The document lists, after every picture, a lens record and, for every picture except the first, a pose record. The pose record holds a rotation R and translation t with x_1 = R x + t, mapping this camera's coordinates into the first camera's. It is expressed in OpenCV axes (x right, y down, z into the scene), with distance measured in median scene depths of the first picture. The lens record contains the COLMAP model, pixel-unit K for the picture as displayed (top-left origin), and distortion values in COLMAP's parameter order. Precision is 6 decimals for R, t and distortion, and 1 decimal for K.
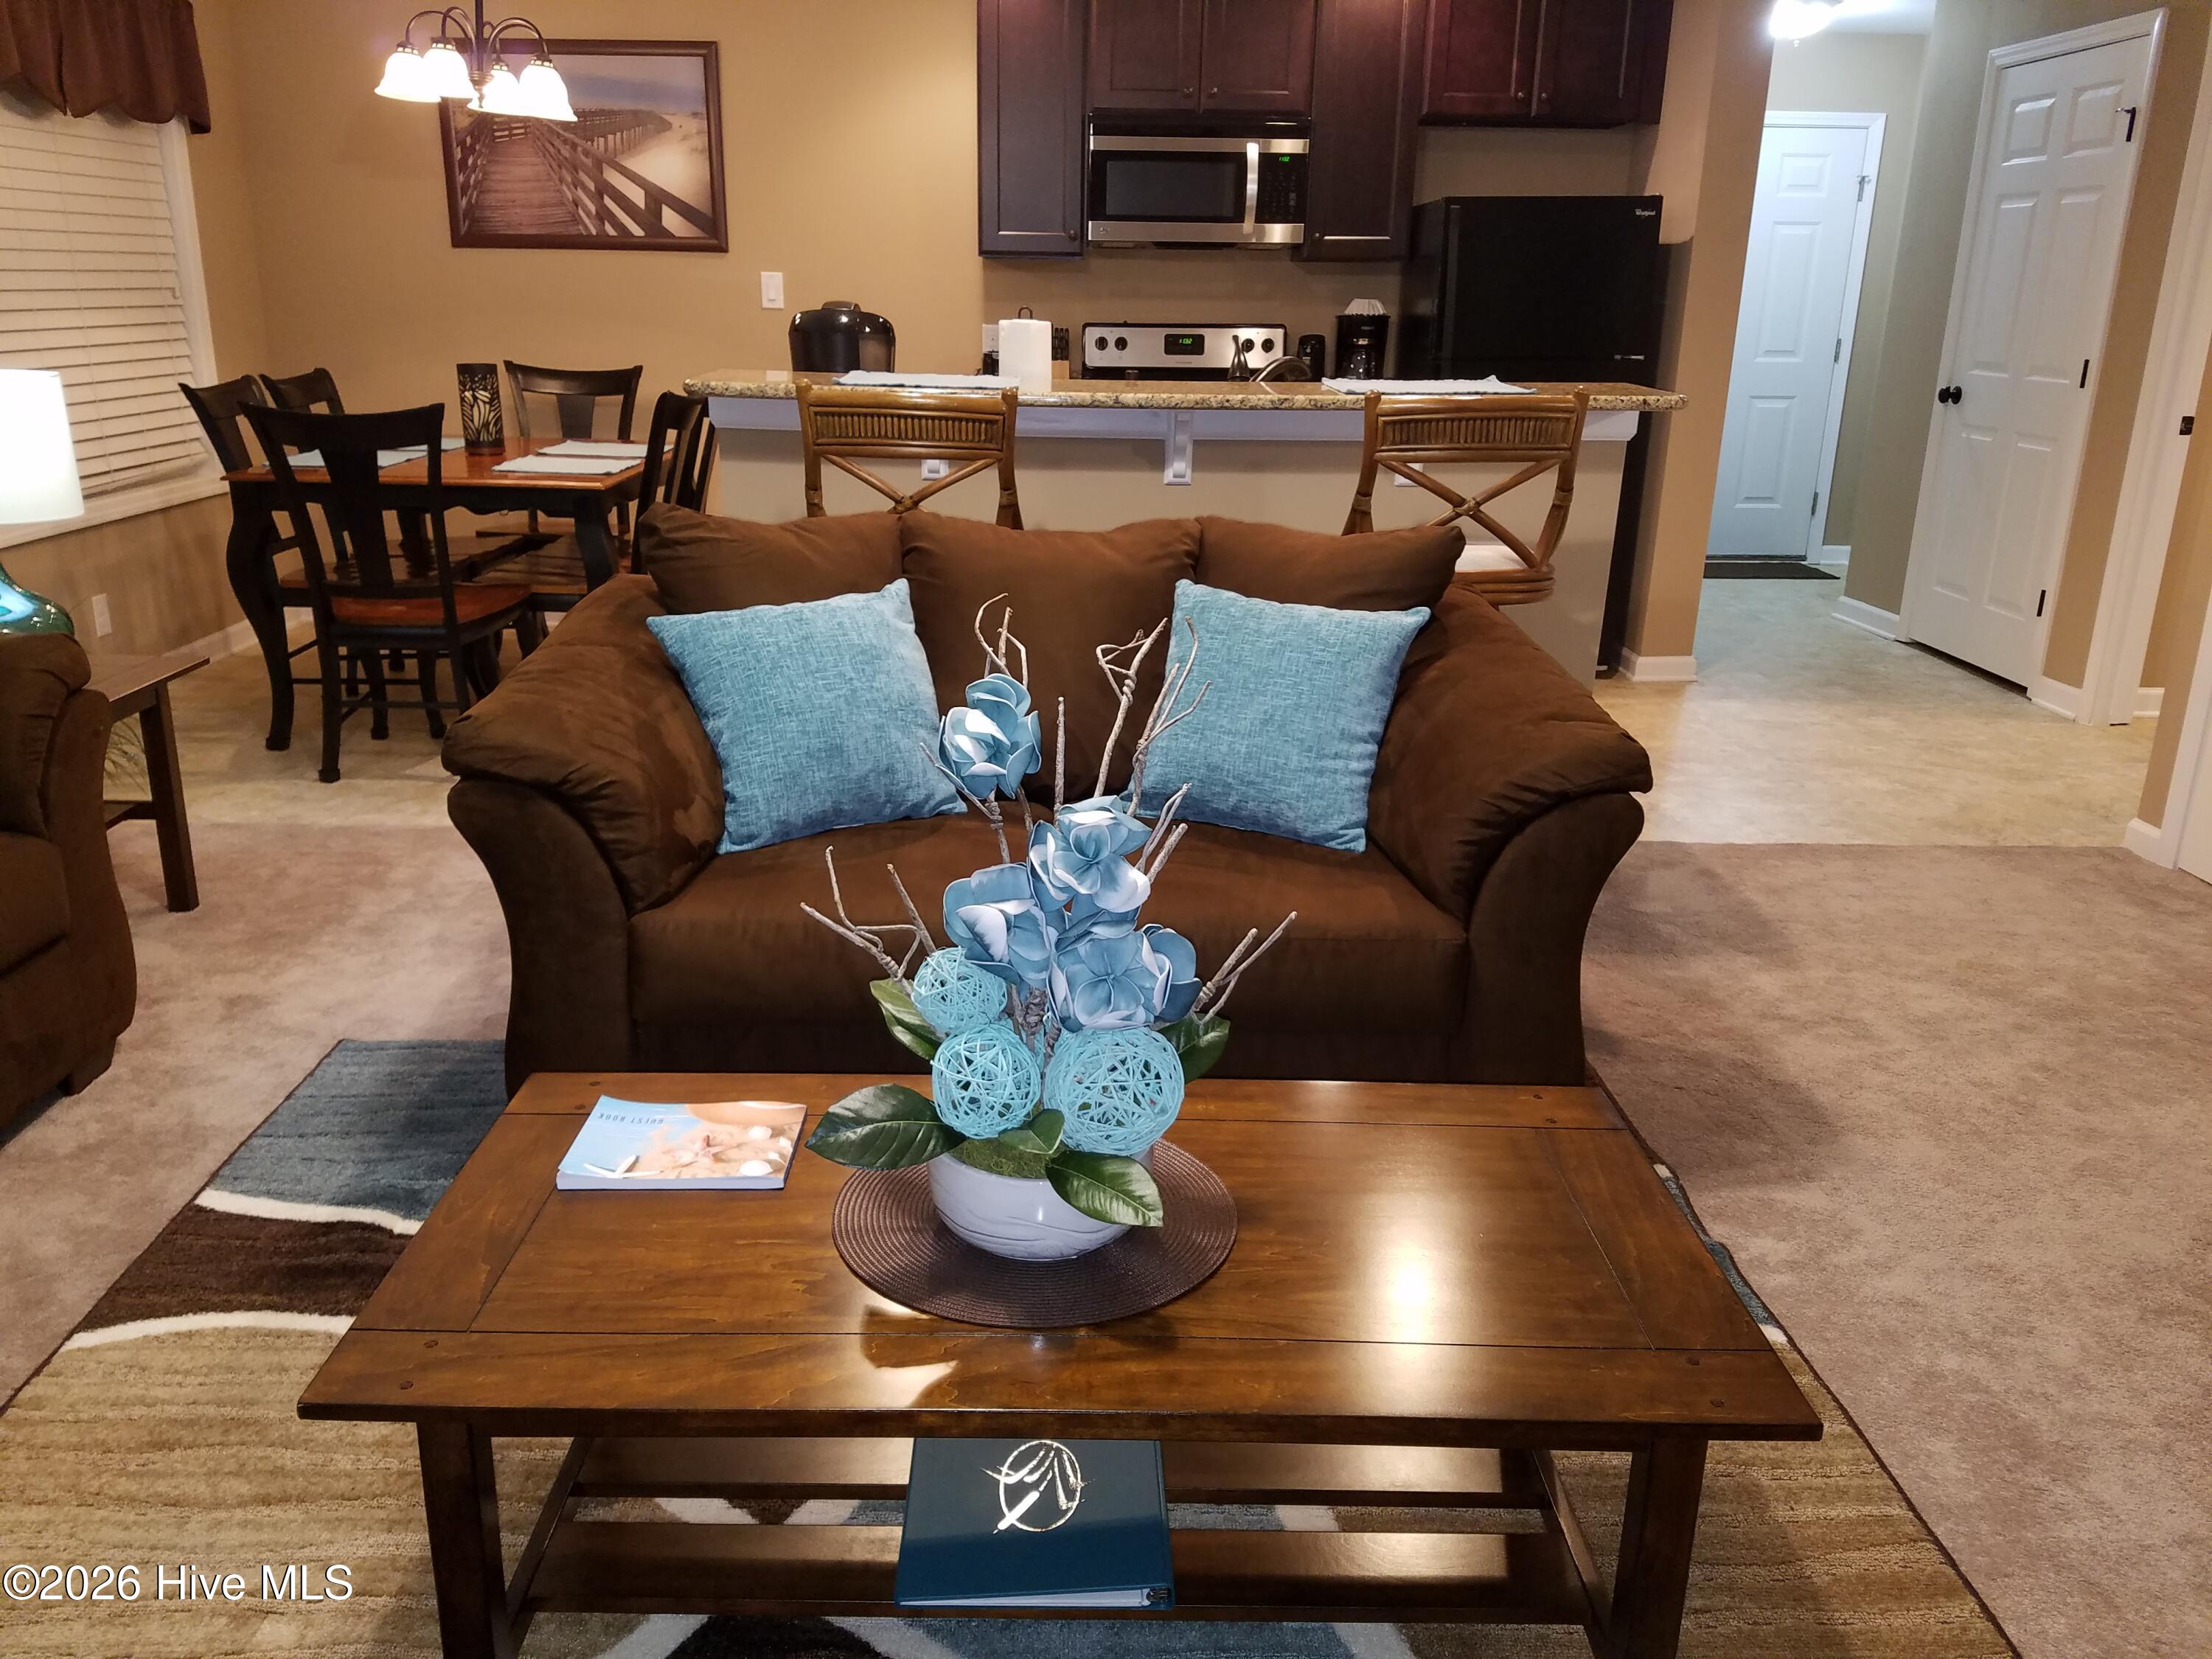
lens RADIAL K [[1778.3, 0, 1106.0], [0, 1778.3, 829.5], [0, 0, 1]] dist [-0.005001, 0.000513]
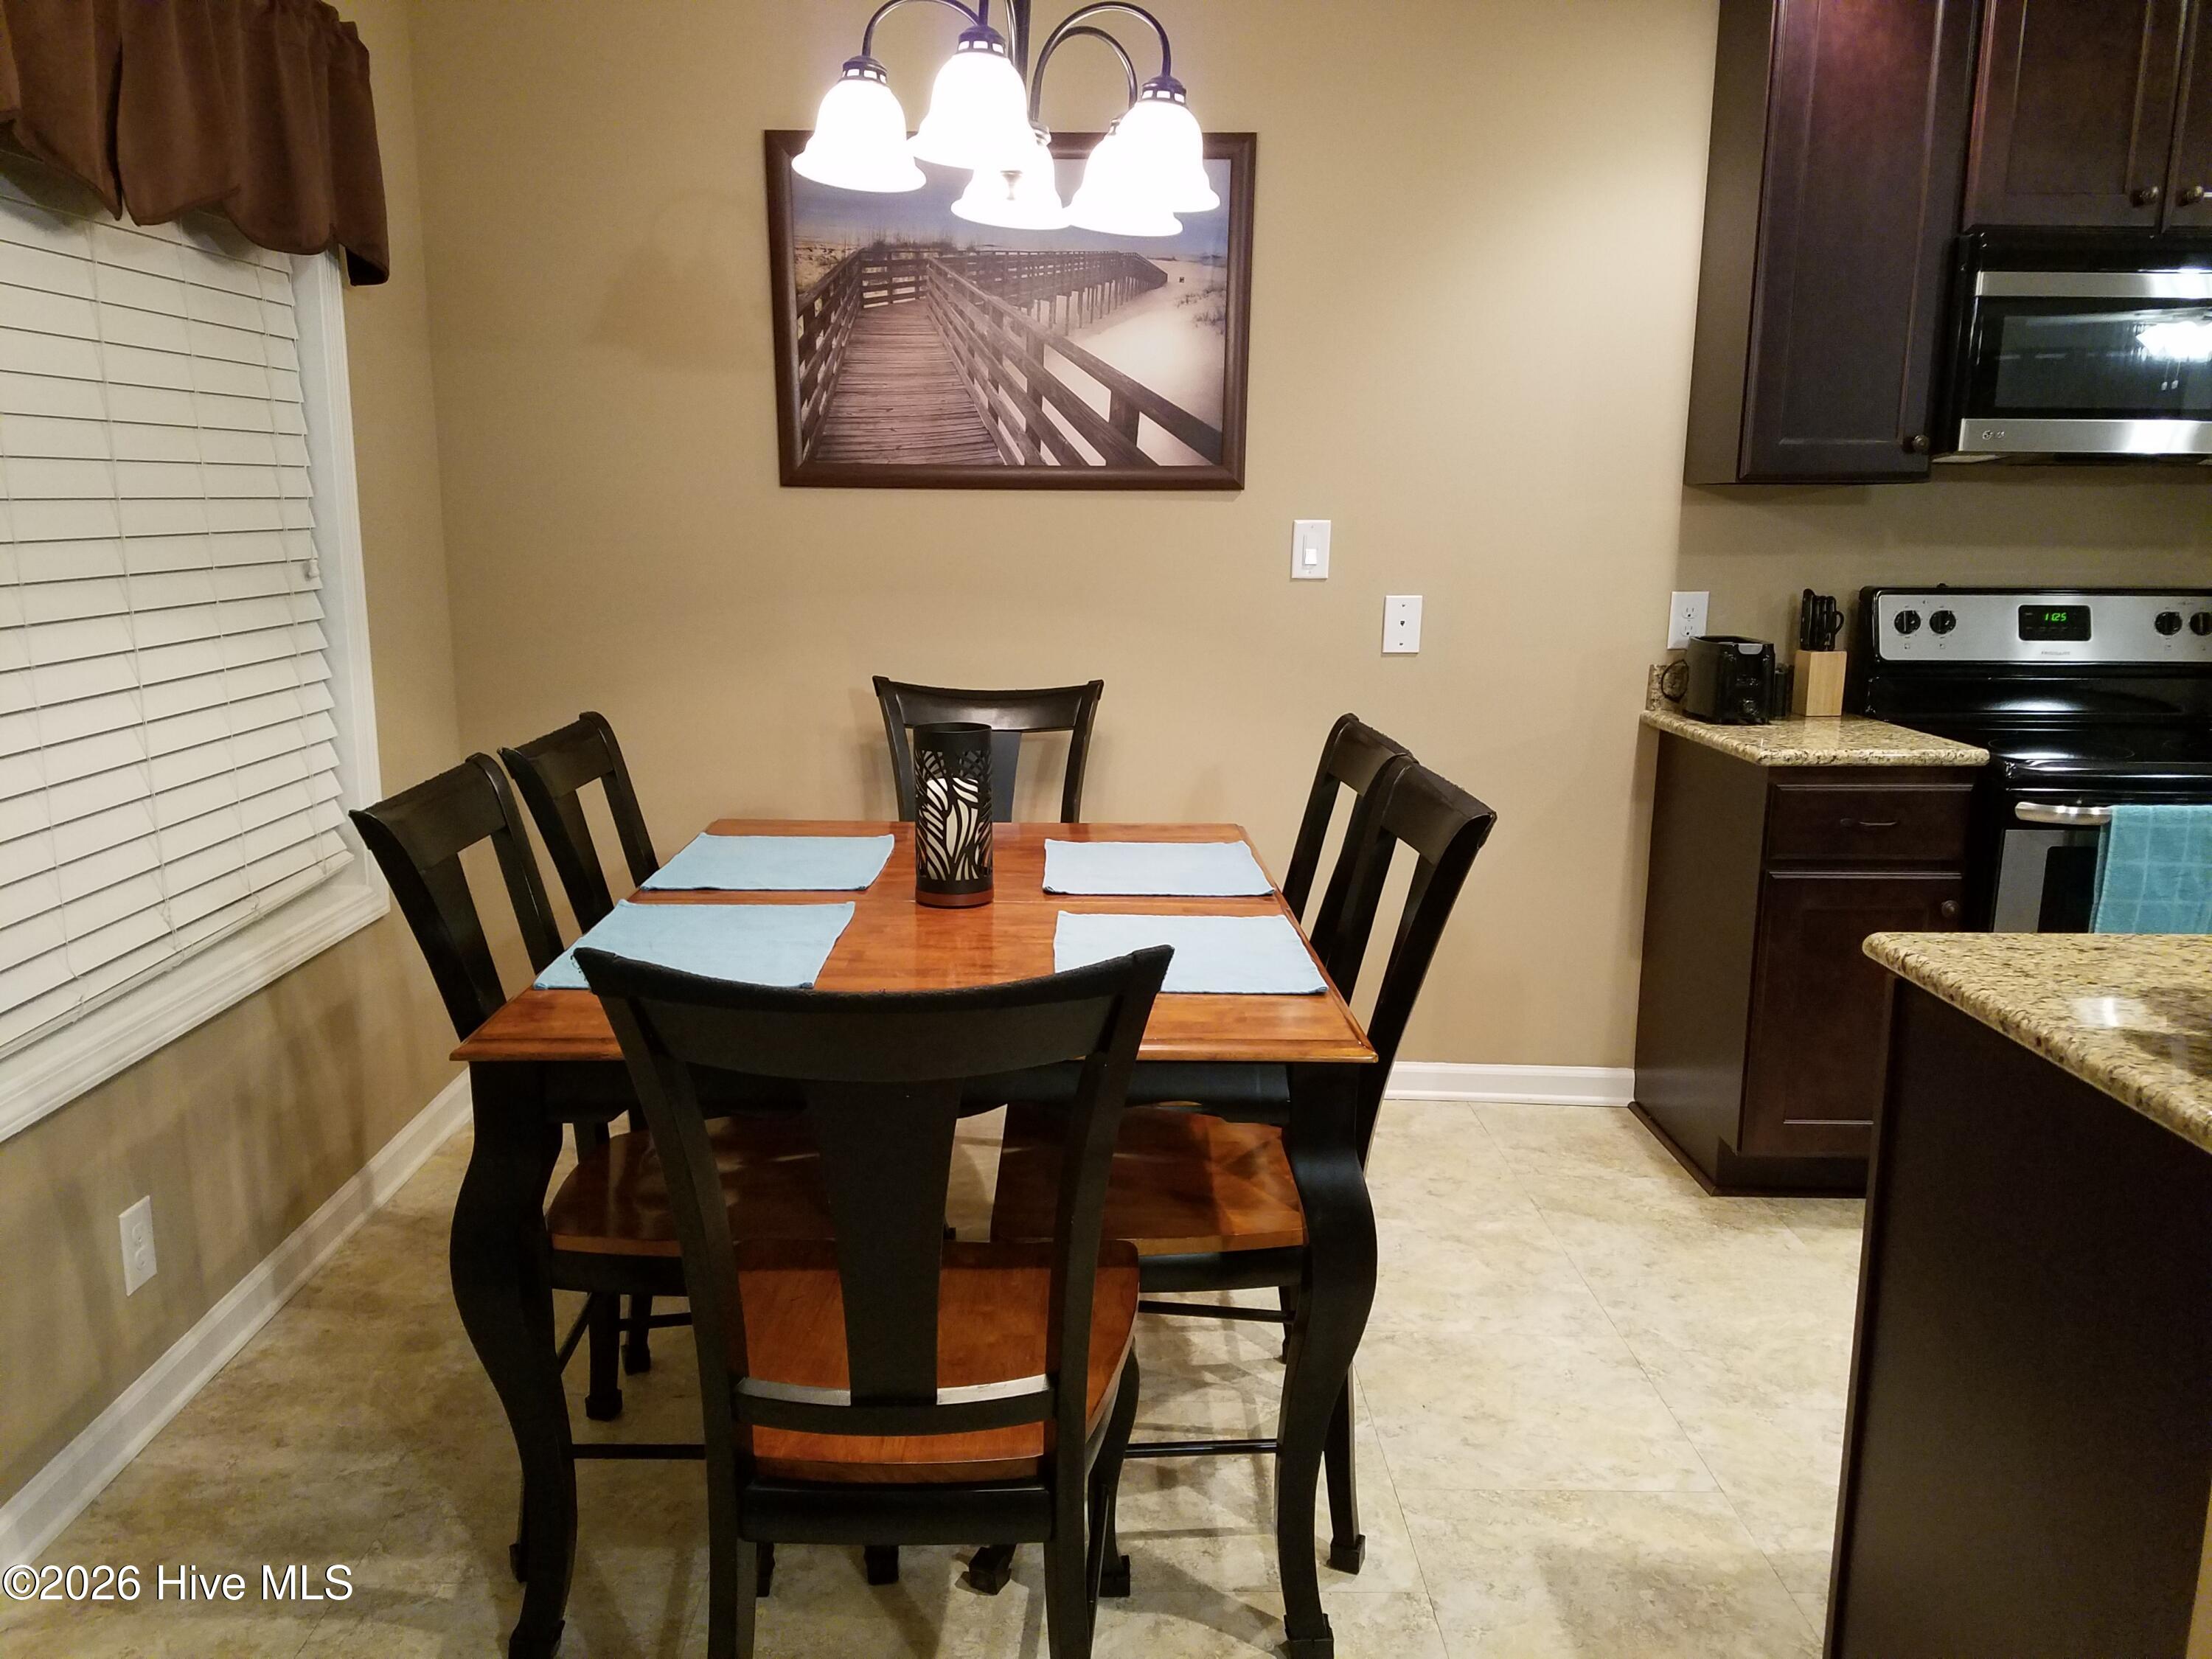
lens RADIAL K [[1711.4, 0, 1106.0], [0, 1711.4, 829.5], [0, 0, 1]] dist [0.258335, -0.421951]
pose [[0.999742, -0.007443, -0.021476, -0.252526], [0.005021, 0.993843, -0.110684, -0.151388], [0.022167, 0.110547, 0.993624, 0.445033]]
